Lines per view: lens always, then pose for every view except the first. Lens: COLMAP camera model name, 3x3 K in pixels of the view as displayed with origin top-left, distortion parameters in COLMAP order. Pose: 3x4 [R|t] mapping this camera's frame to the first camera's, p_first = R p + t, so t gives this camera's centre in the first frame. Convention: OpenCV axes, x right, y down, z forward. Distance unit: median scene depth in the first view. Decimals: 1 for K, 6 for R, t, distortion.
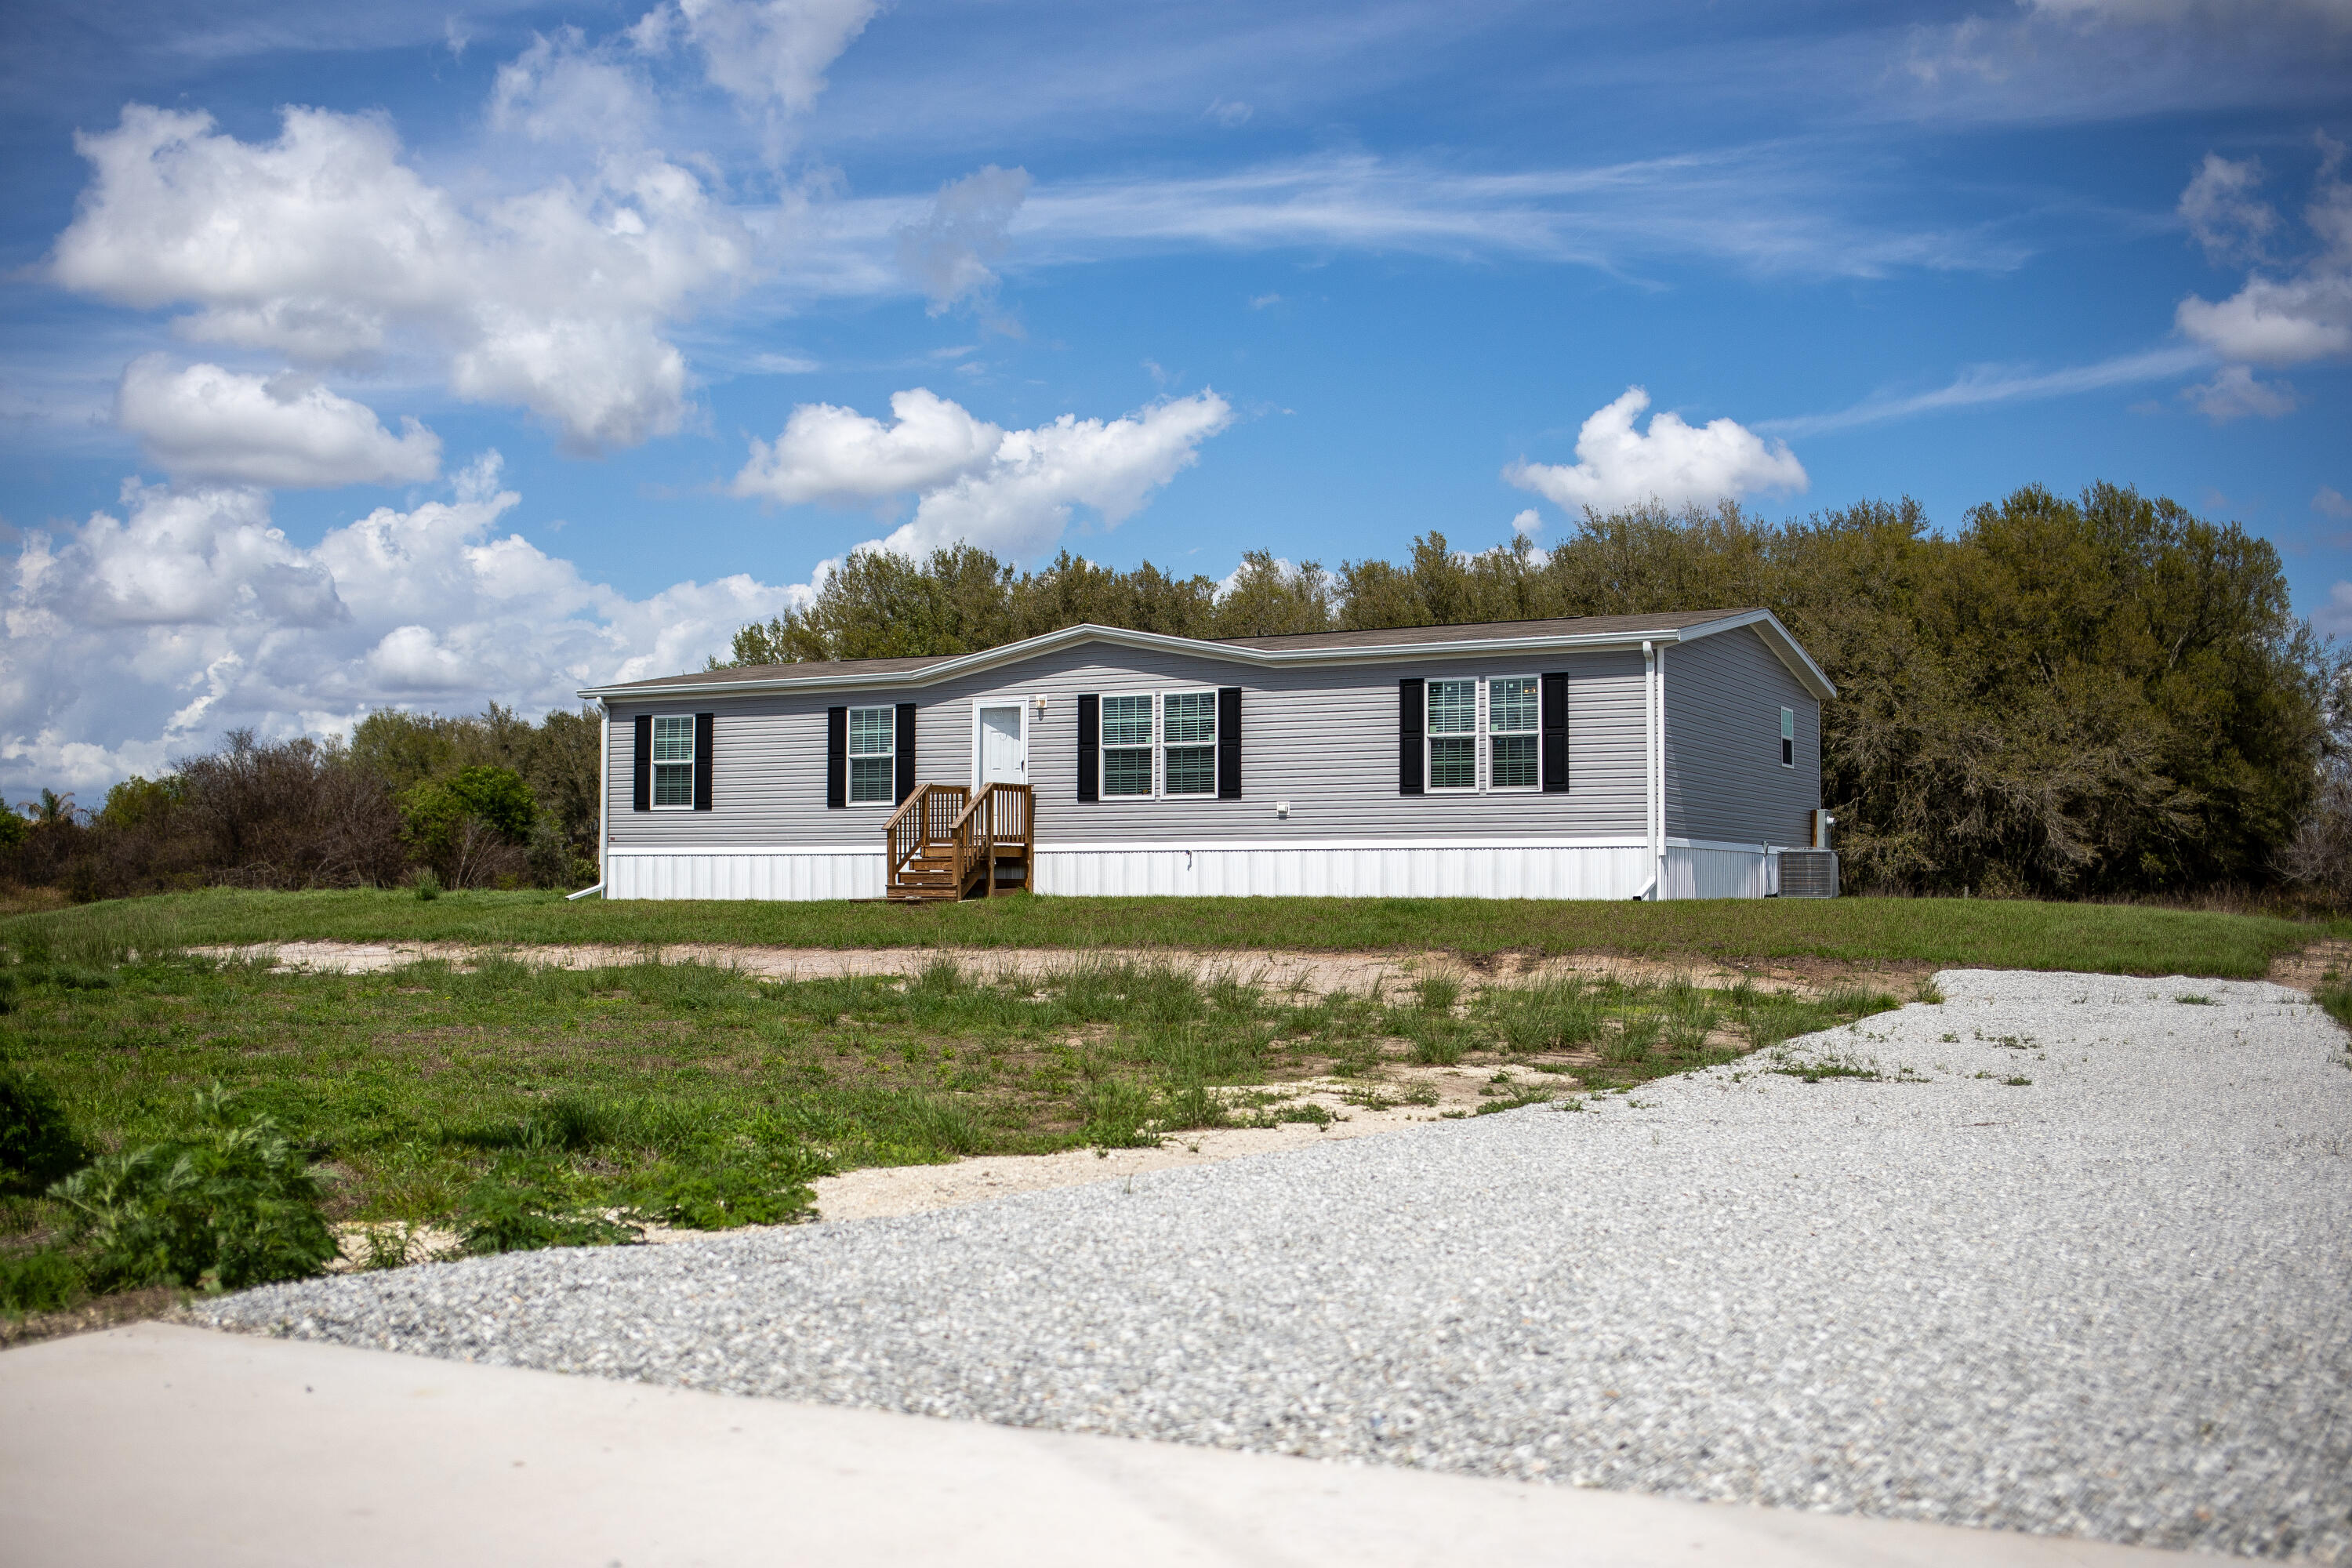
lens RADIAL K [[2272.5, 0, 1176.0], [0, 2272.5, 784.0], [0, 0, 1]] dist [-0.055592, -0.005500]
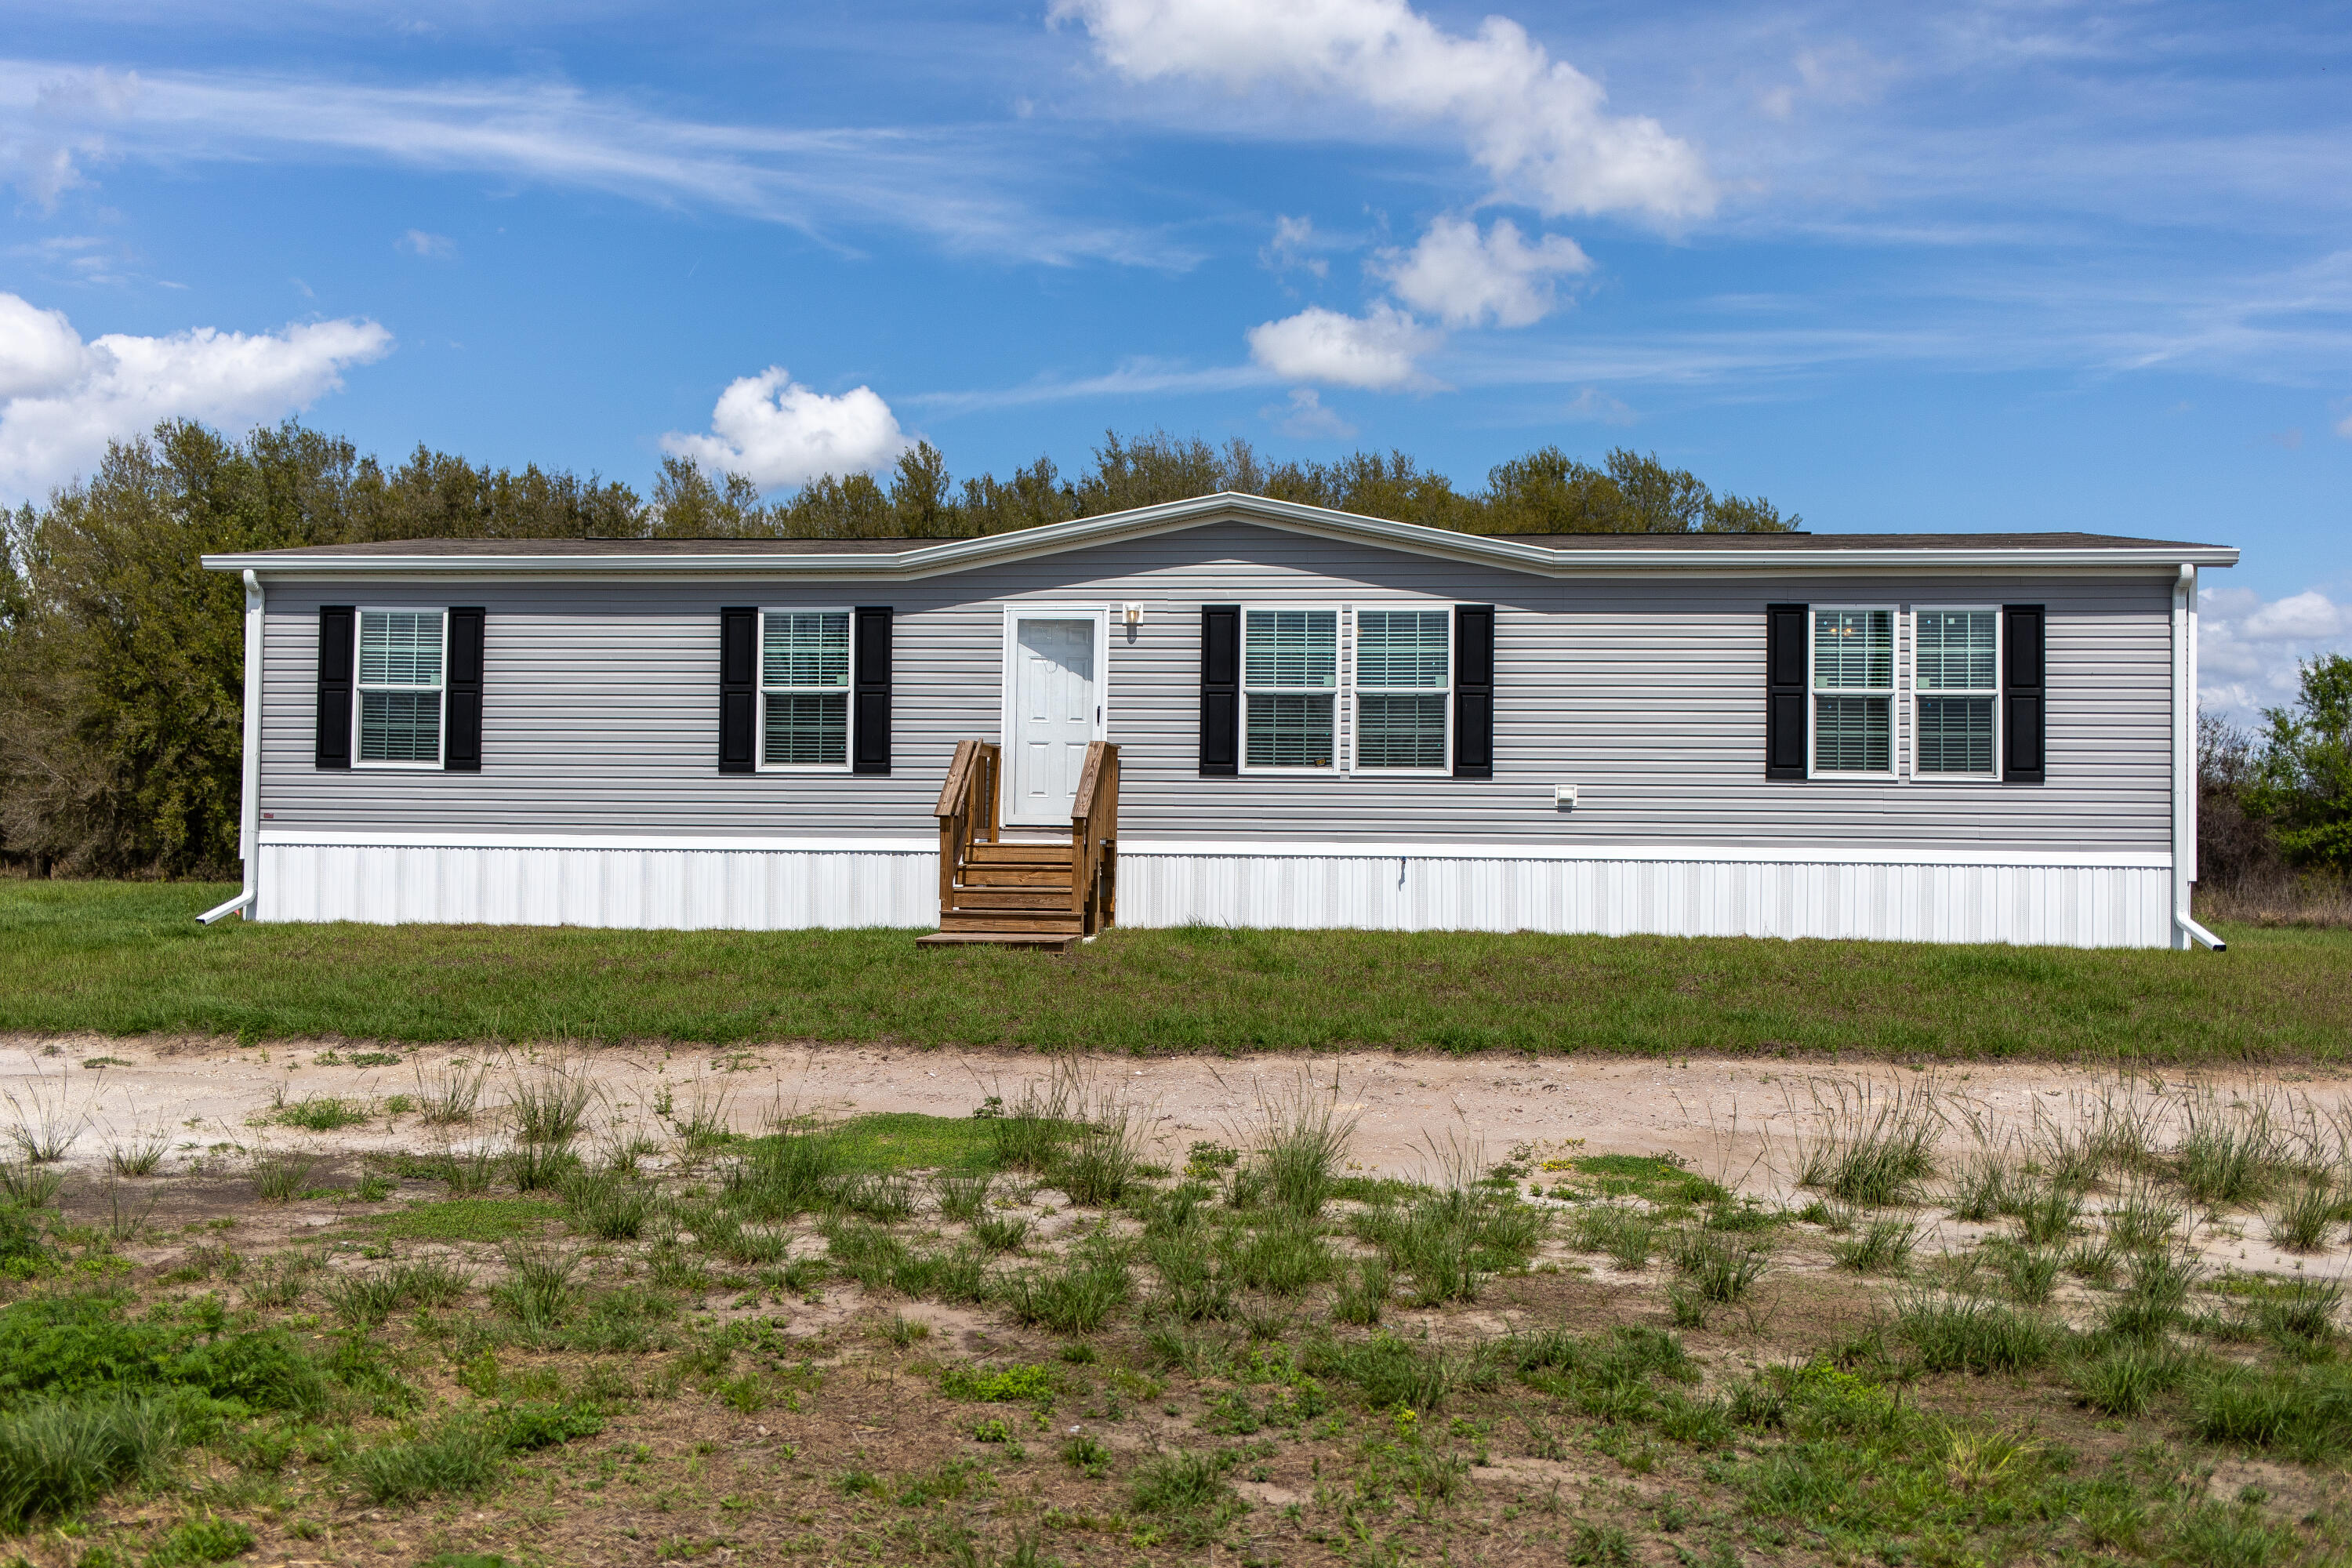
lens RADIAL K [[2168.7, 0, 1199.5], [0, 2168.7, 736.8], [0, 0, 1]] dist [0.004398, 0.008164]
pose [[0.924826, 0.027175, 0.379419, -0.264549], [-0.028044, 0.999601, -0.003237, -0.000871], [-0.379356, -0.007647, 0.925219, 0.435800]]
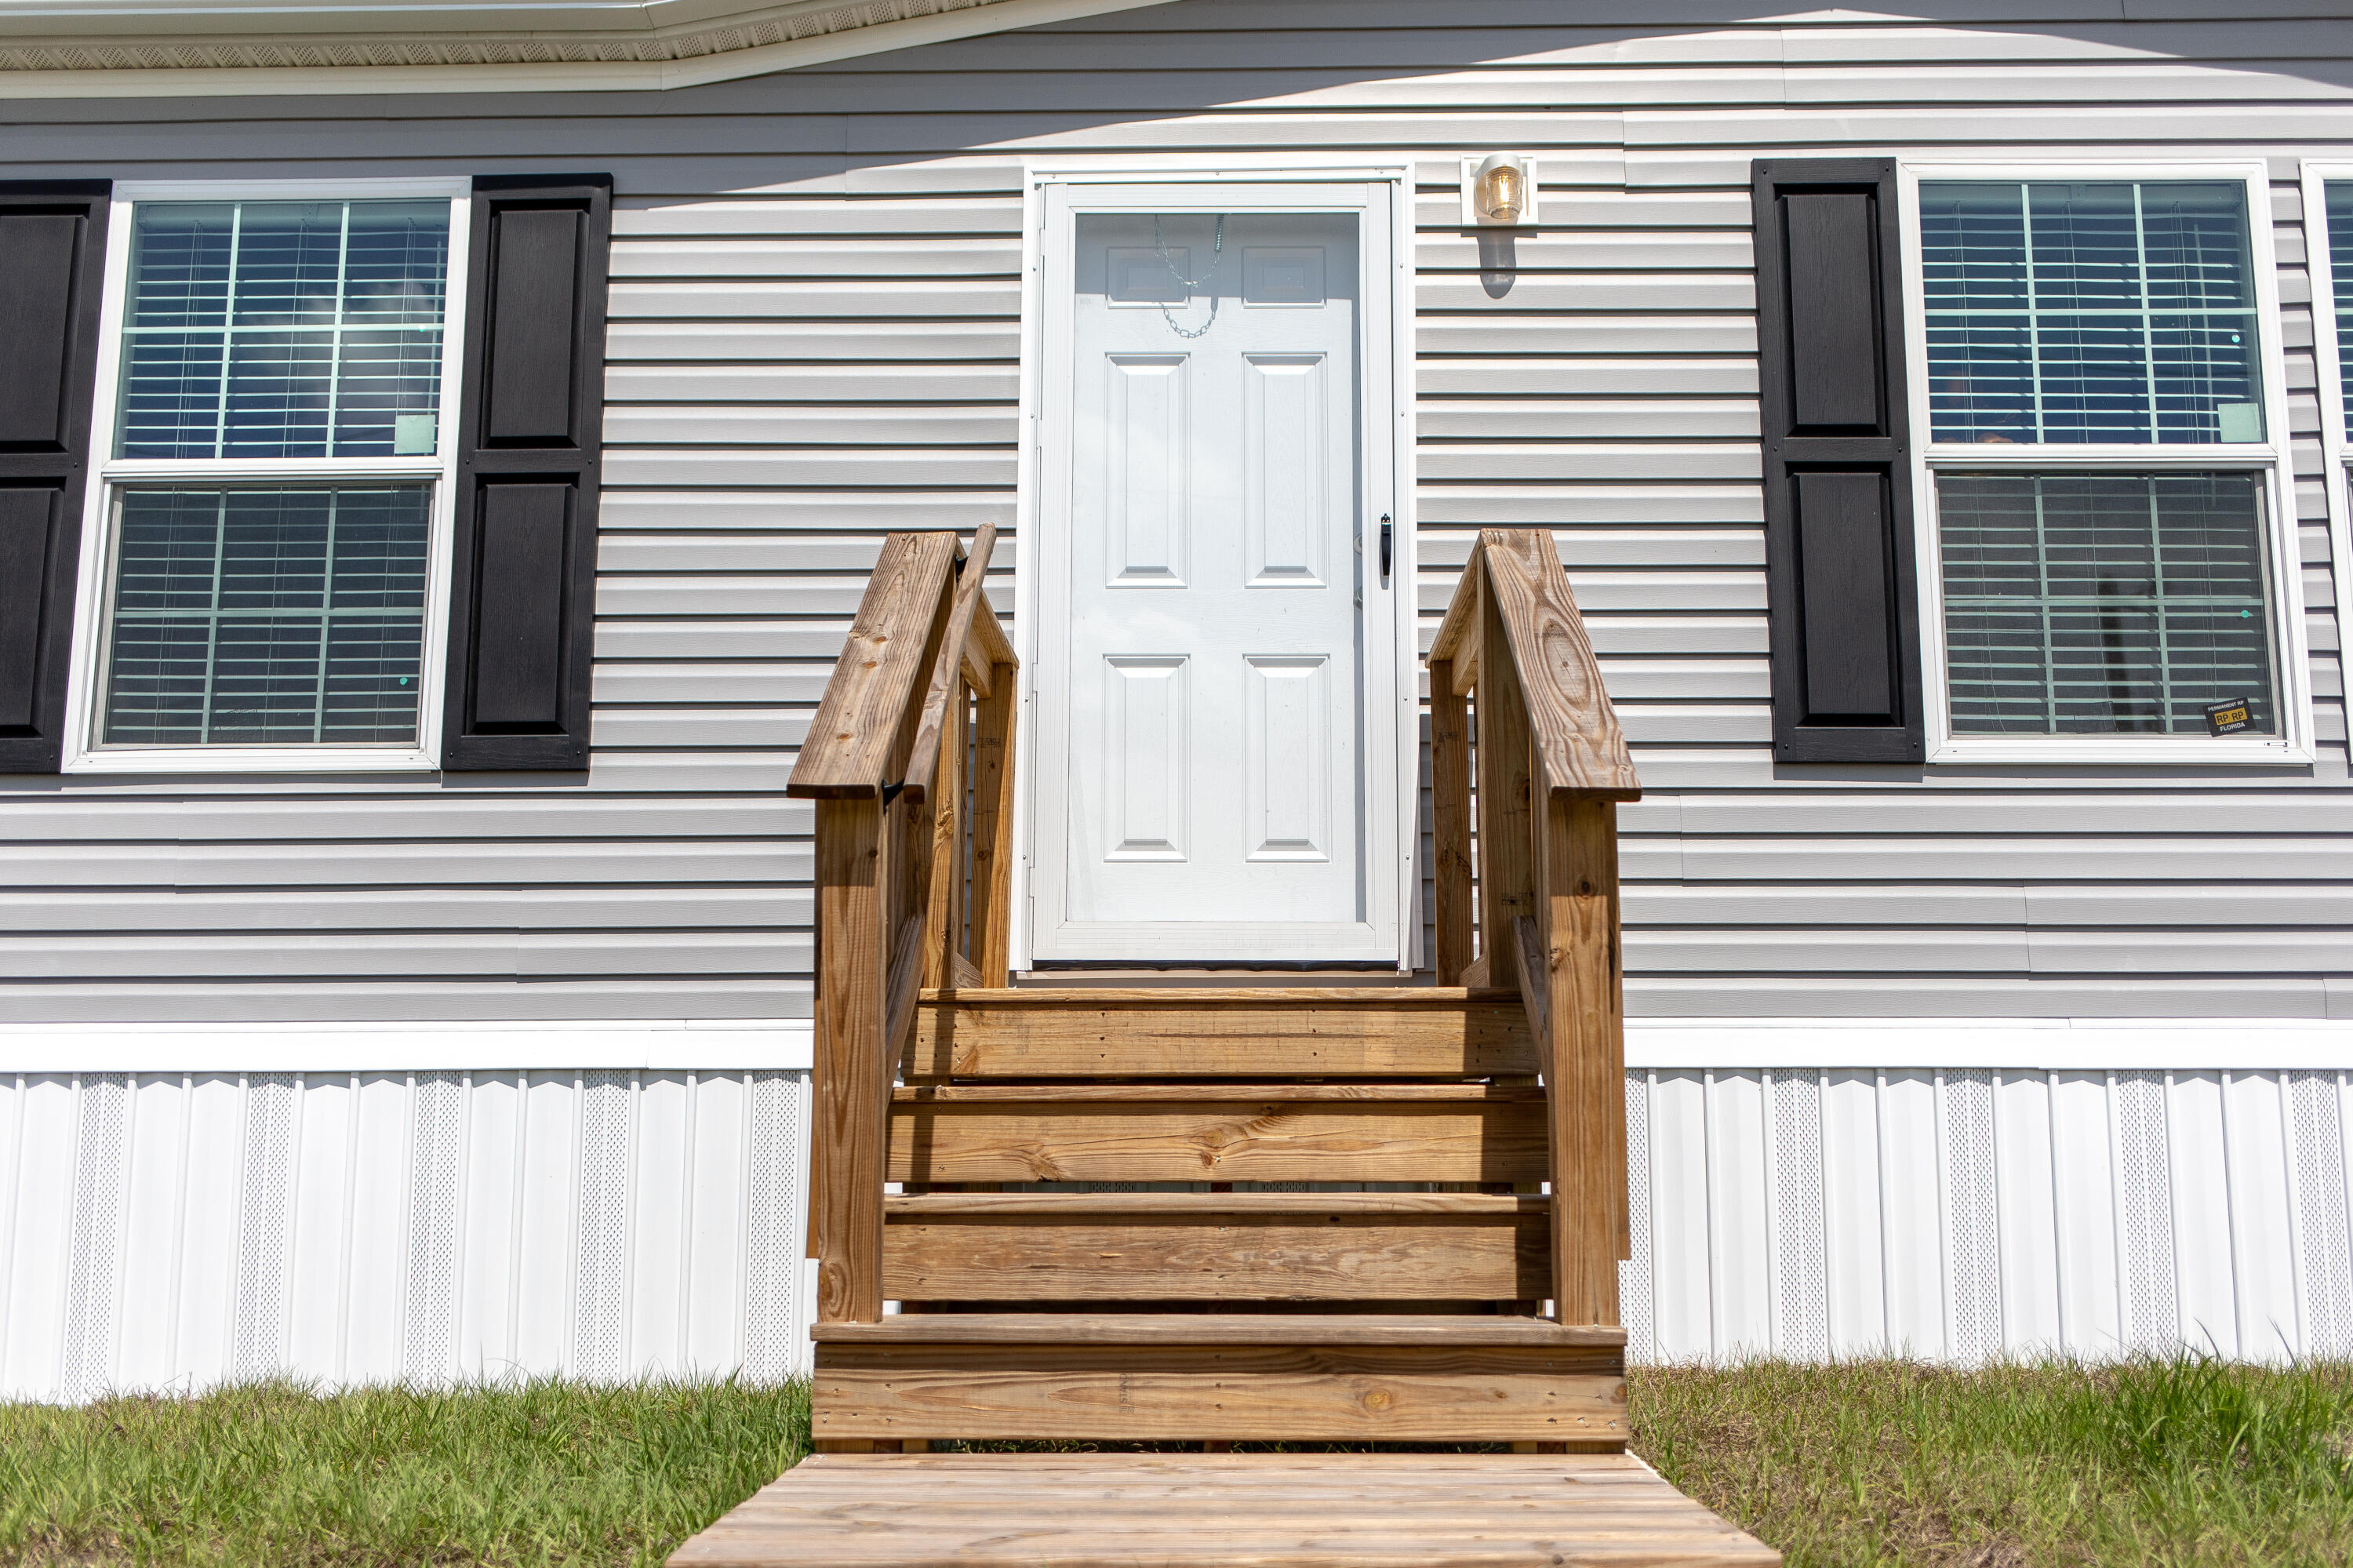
lens RADIAL K [[2252.3, 0, 1176.5], [0, 2252.3, 784.0], [0, 0, 1]] dist [0.004533, 0.002583]
pose [[0.888115, 0.083242, 0.452021, -0.152449], [-0.022946, 0.990267, -0.137279, 0.031665], [-0.459048, 0.111547, 0.881381, 0.855870]]
